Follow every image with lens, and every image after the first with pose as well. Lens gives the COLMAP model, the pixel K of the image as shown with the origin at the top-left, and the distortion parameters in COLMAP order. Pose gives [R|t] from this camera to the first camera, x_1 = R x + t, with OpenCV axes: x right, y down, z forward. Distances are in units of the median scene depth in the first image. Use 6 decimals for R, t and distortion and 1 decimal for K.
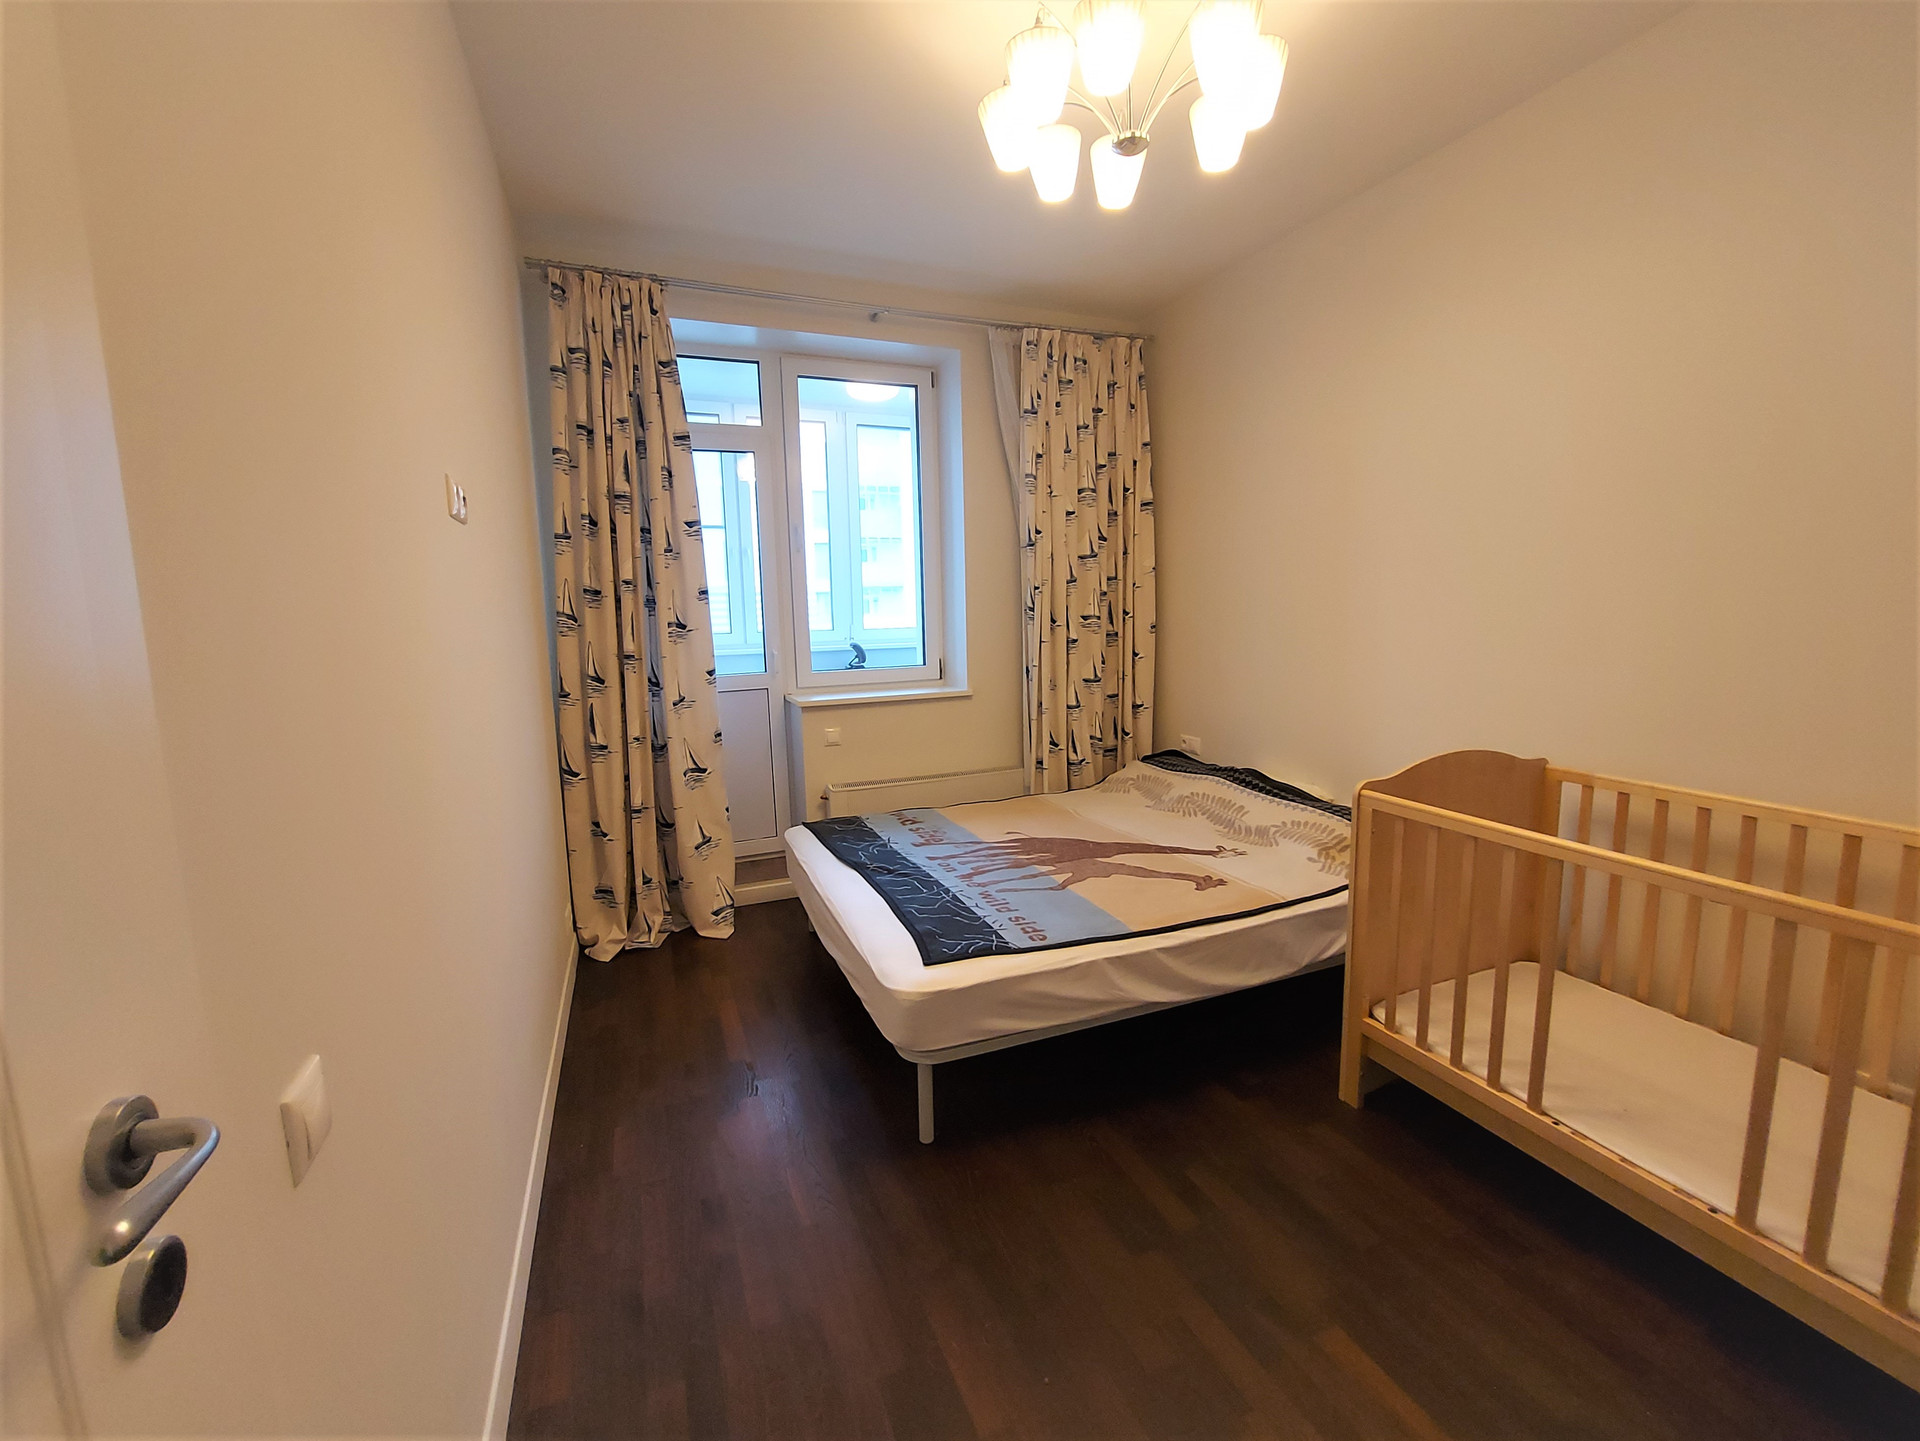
lens RADIAL K [[765.7, 0, 952.4], [0, 765.7, 718.1], [0, 0, 1]] dist [-0.020534, 0.000350]
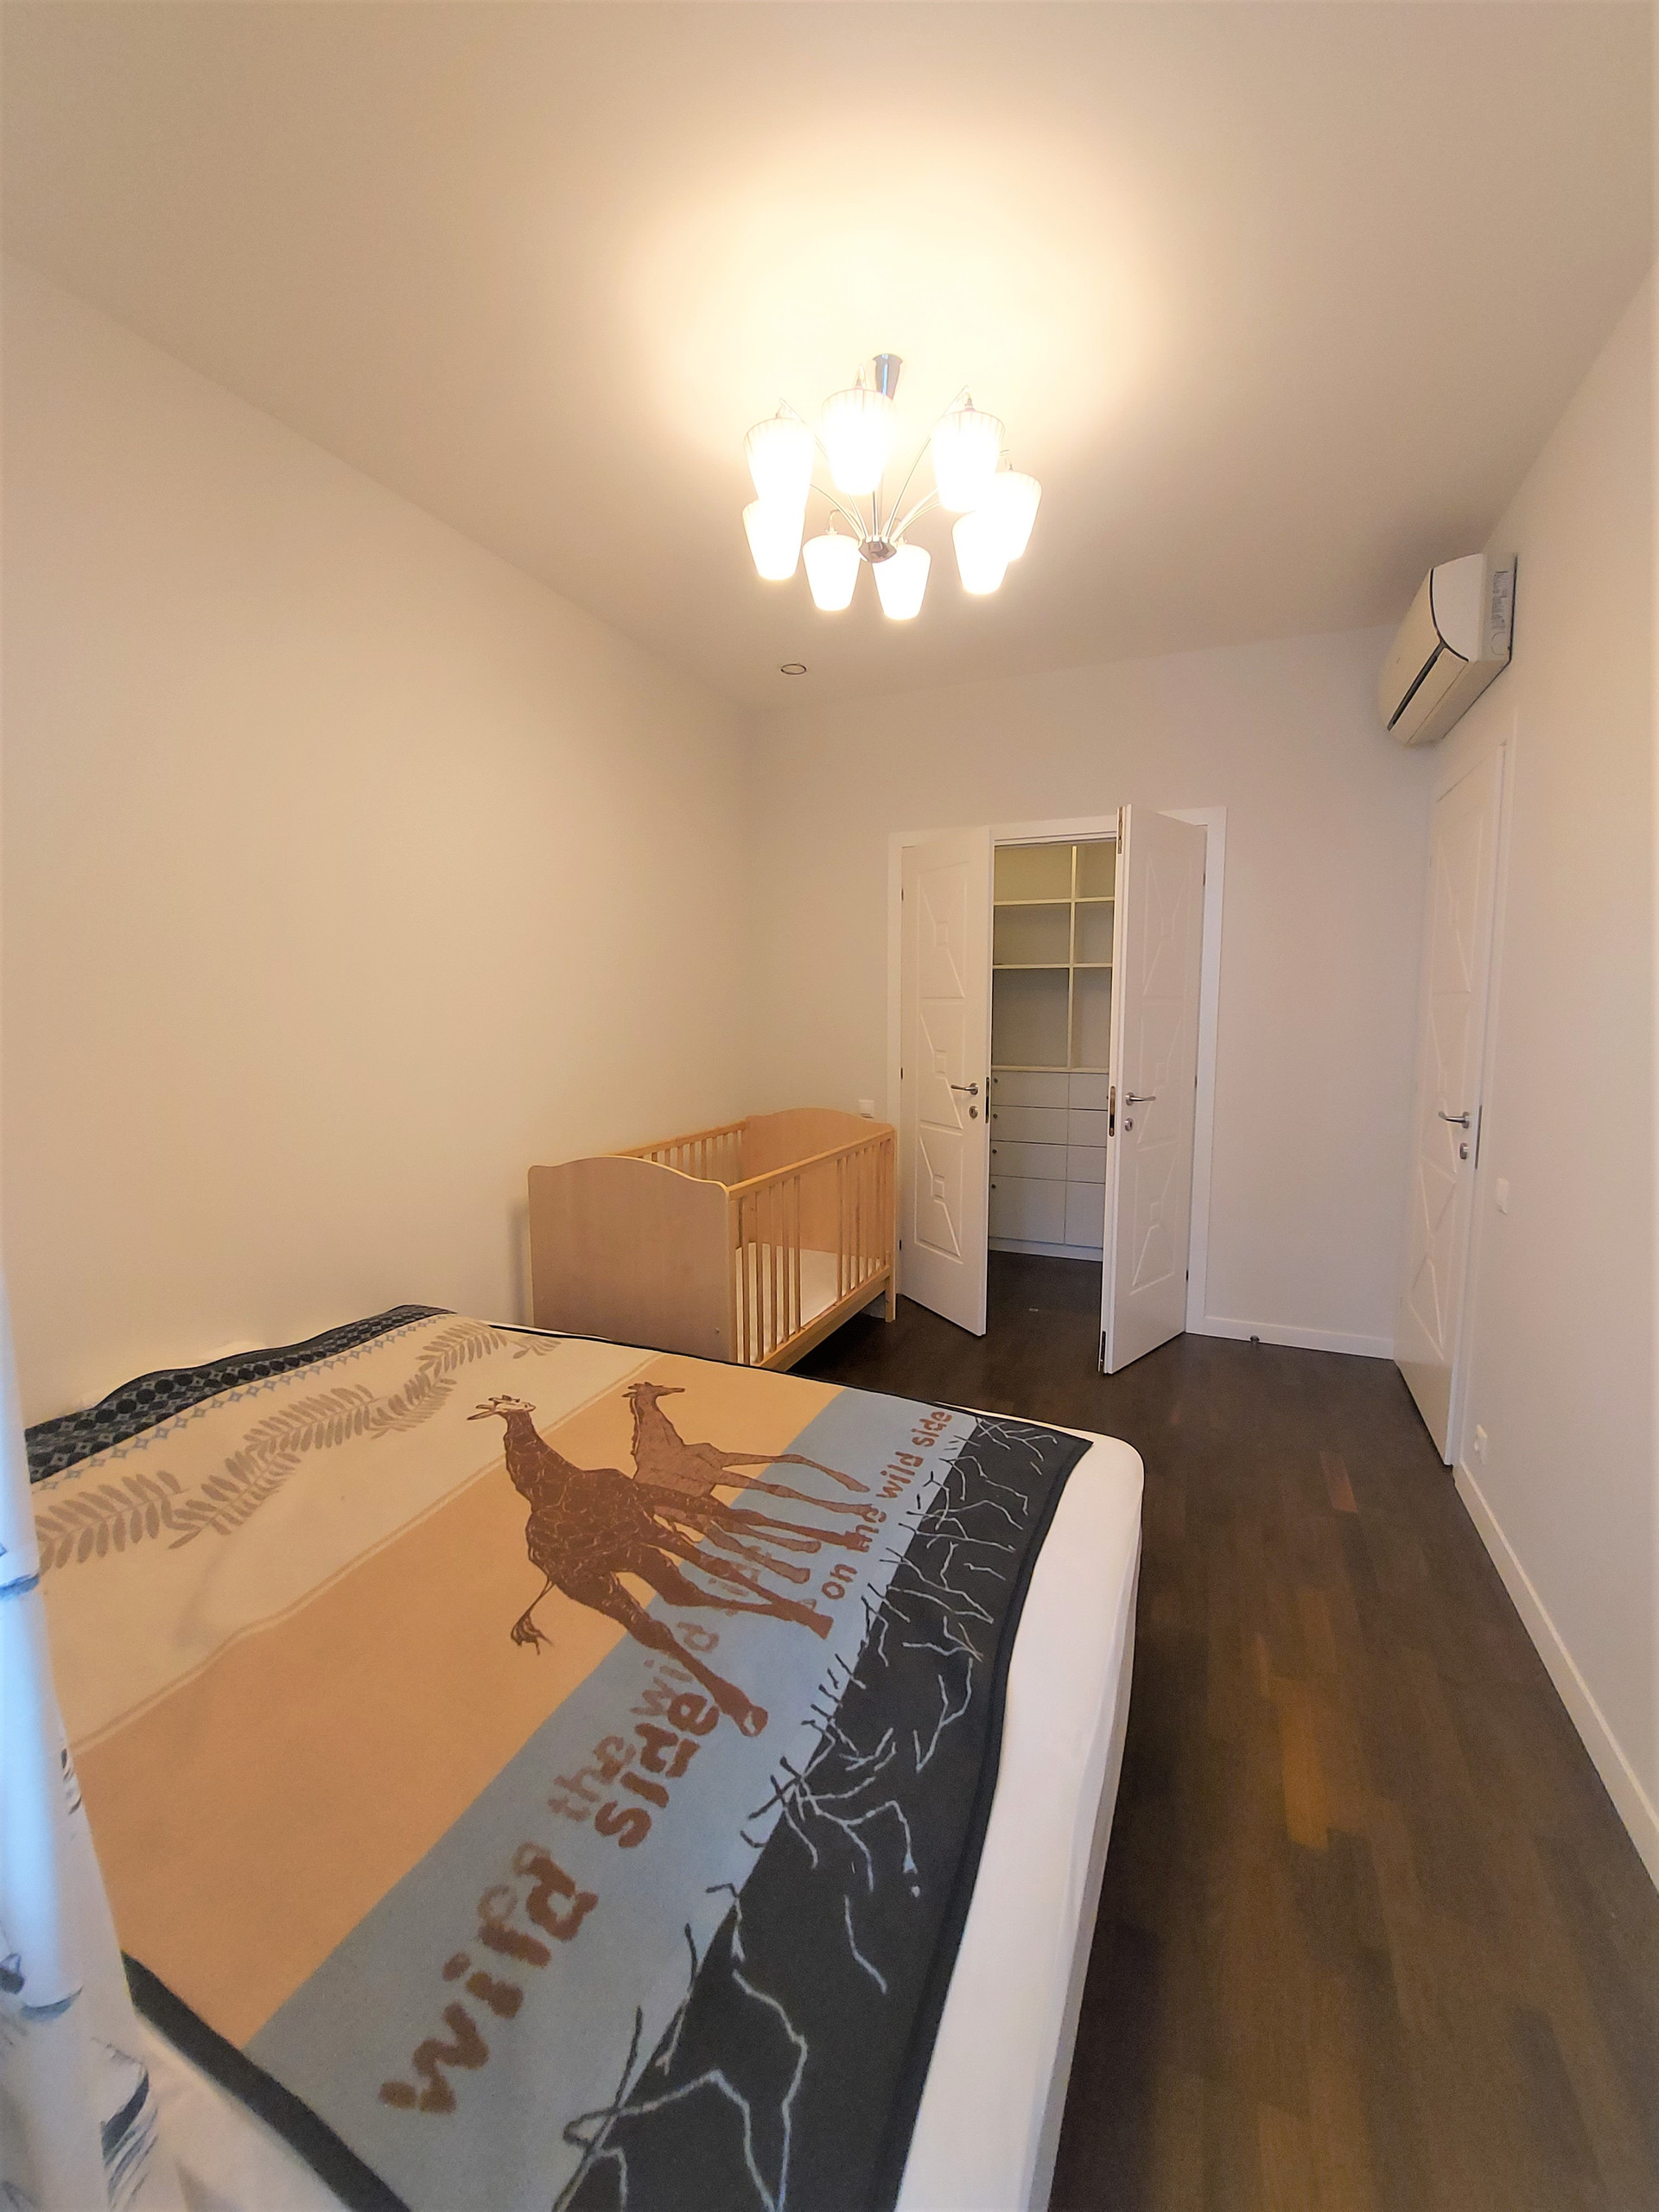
lens RADIAL K [[882.1, 0, 825.5], [0, 882.1, 1097.7], [0, 0, 1]] dist [-0.020534, 0.000350]
pose [[-0.685510, -0.058441, 0.725714, -0.365805], [0.131787, 0.970347, 0.202628, -0.199807], [-0.716036, 0.234543, -0.657481, 1.255924]]
